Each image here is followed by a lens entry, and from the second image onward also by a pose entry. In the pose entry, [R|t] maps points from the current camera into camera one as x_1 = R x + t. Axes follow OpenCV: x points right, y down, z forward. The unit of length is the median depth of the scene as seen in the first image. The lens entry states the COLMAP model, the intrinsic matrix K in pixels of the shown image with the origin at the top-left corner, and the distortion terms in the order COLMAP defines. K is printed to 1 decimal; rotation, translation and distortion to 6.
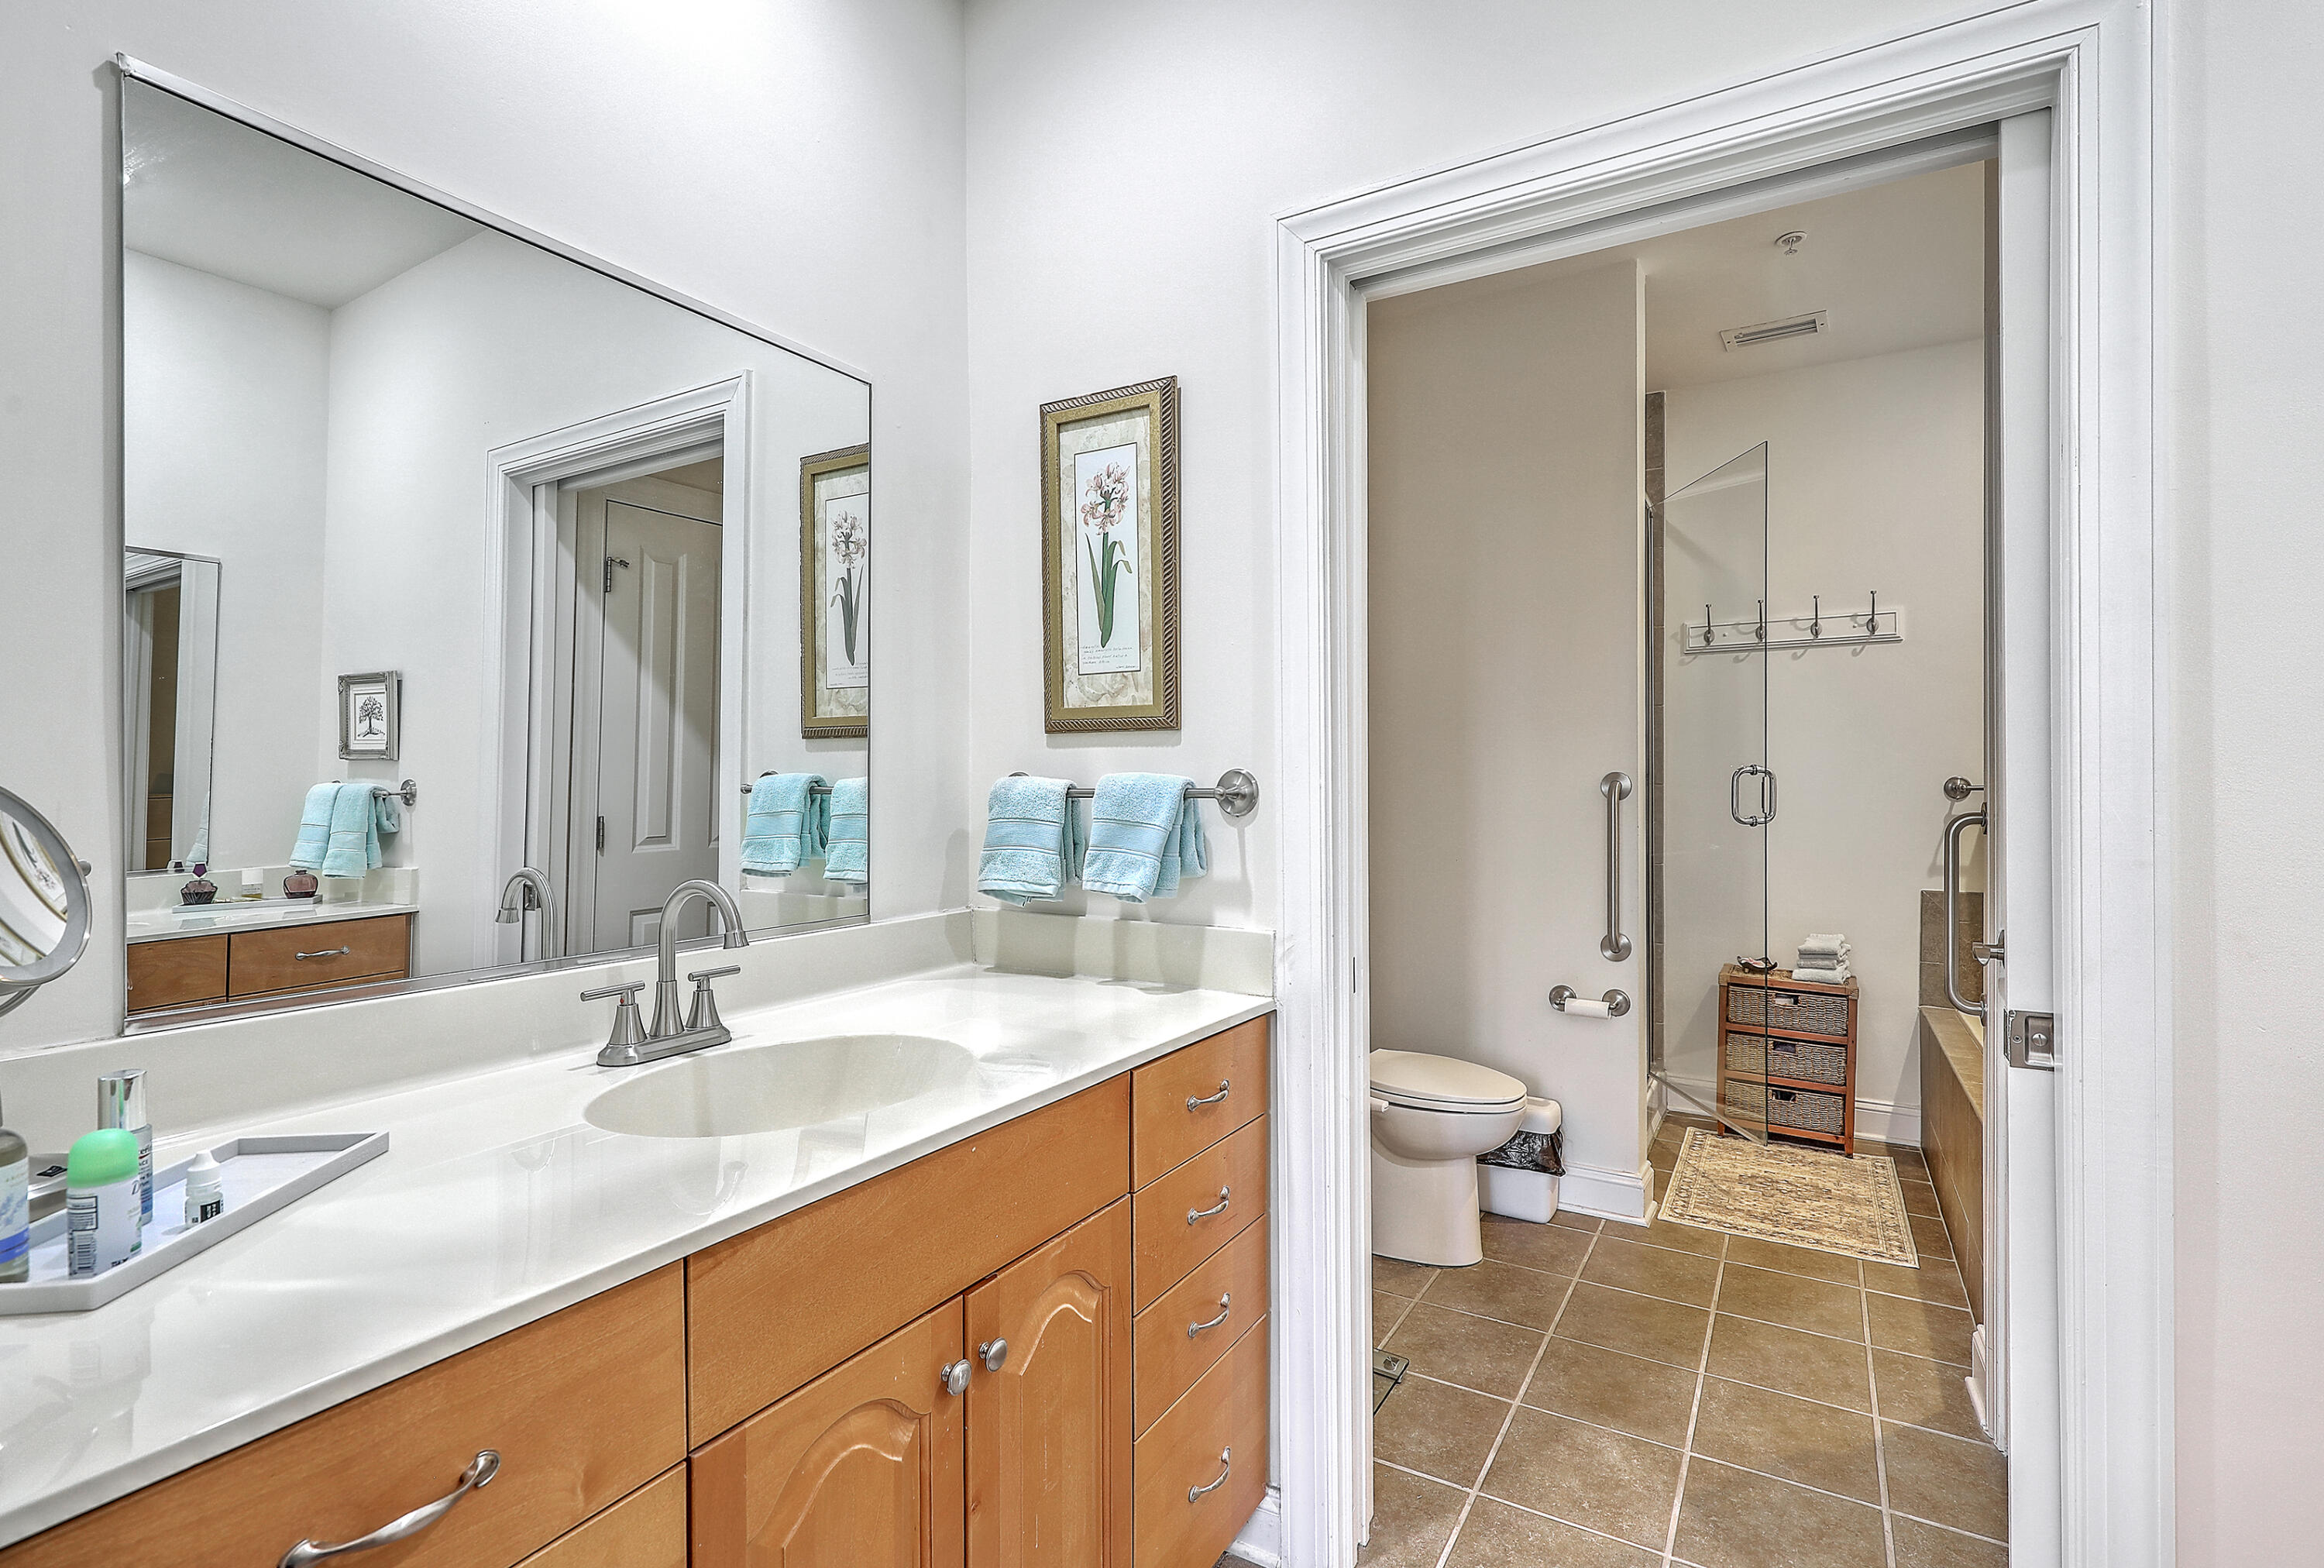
lens RADIAL K [[1047.0, 0, 1178.0], [0, 1047.0, 770.3], [0, 0, 1]] dist [0.000308, -0.000669]
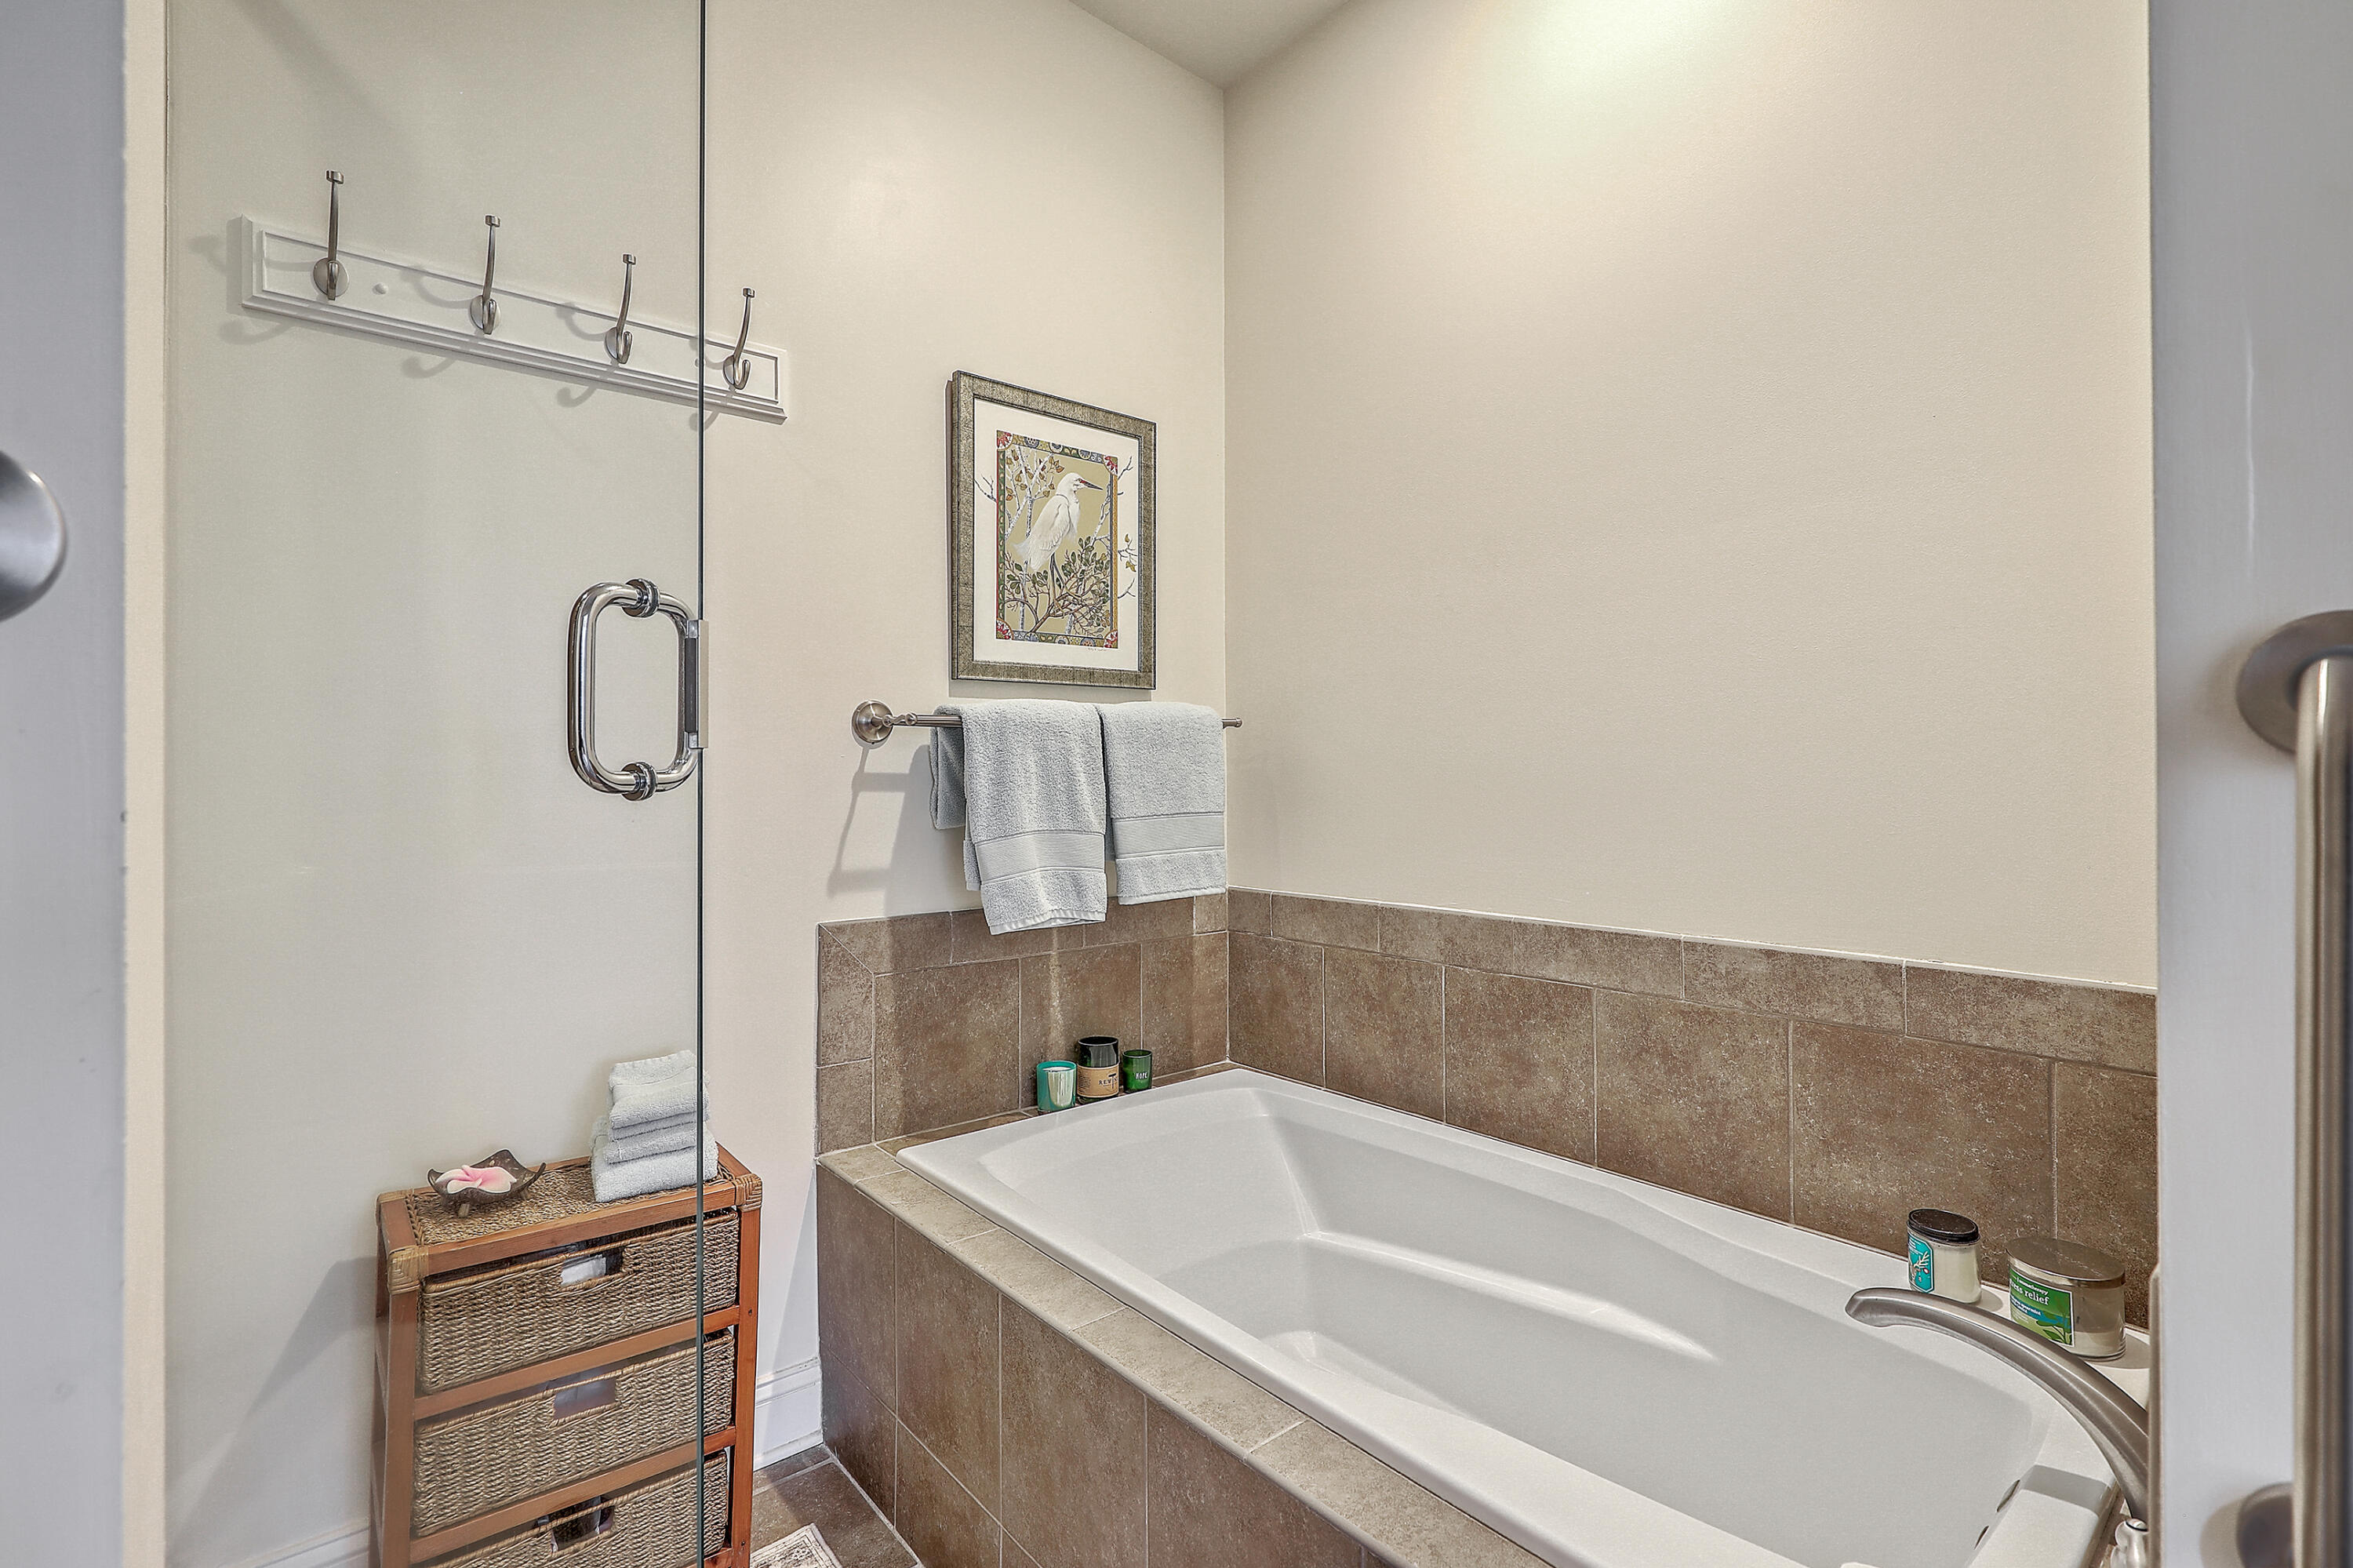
lens RADIAL K [[1060.1, 0, 1193.3], [0, 1060.1, 770.9], [0, 0, 1]] dist [0.000308, -0.000669]
pose [[0.295538, 0.005576, 0.955315, 0.274761], [-0.011730, 0.999929, -0.002208, 0.039315], [-0.955259, -0.010553, 0.295582, 0.668358]]
